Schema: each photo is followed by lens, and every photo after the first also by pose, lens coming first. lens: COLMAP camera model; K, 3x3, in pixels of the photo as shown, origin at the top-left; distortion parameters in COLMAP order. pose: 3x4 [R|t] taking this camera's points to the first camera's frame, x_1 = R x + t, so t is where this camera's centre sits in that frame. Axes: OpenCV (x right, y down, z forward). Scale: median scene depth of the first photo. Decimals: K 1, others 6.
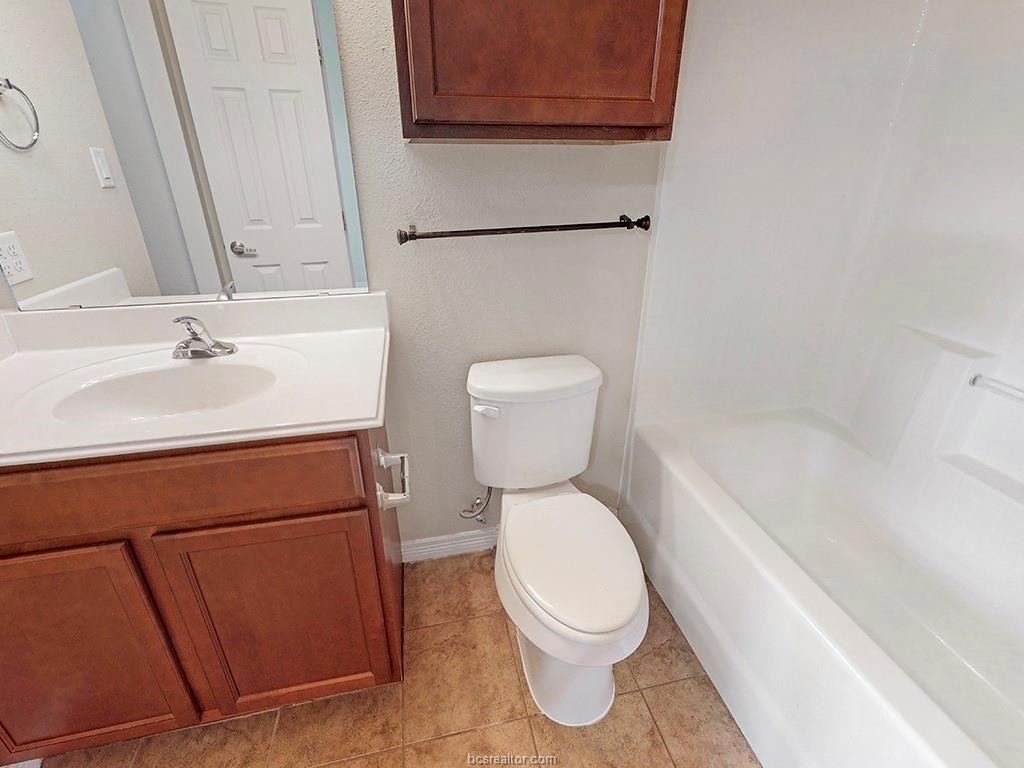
lens RADIAL K [[469.2, 0, 513.3], [0, 469.2, 365.1], [0, 0, 1]] dist [-0.000672, 0.000096]
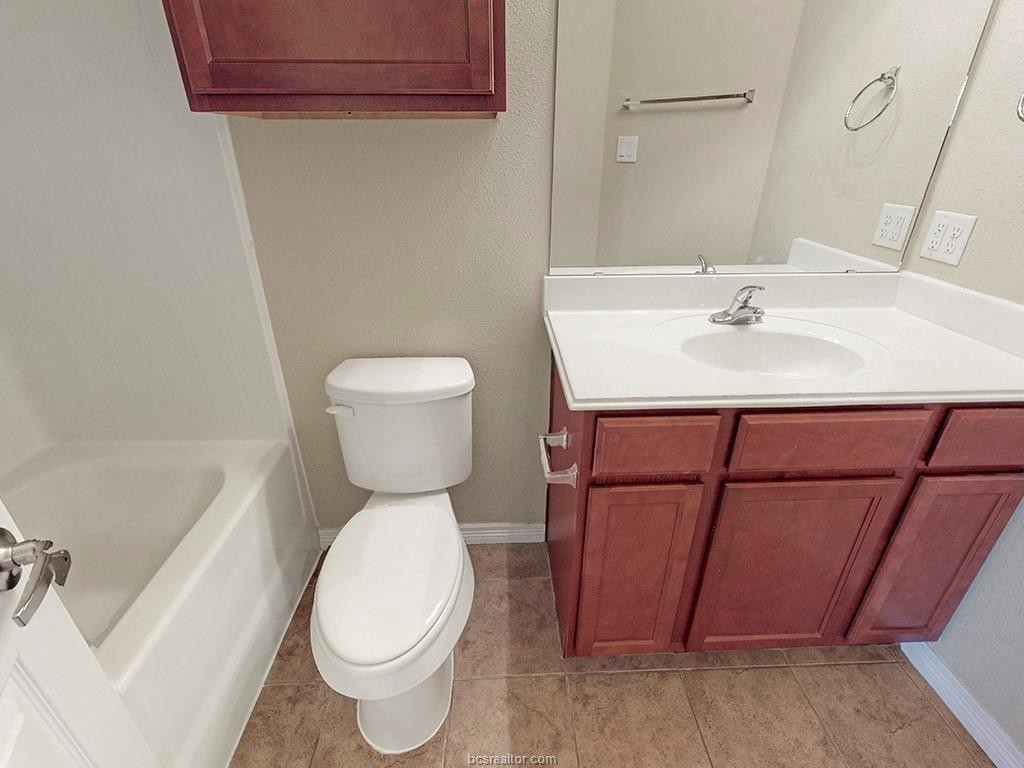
lens RADIAL K [[456.3, 0, 512.0], [0, 456.3, 384.0], [0, 0, 1]] dist [0.000921, 0.000175]
pose [[0.983347, 0.074611, -0.165719, -1.057936], [-0.066693, 0.996373, 0.052850, 0.104730], [0.169061, -0.040917, 0.984756, -0.120375]]
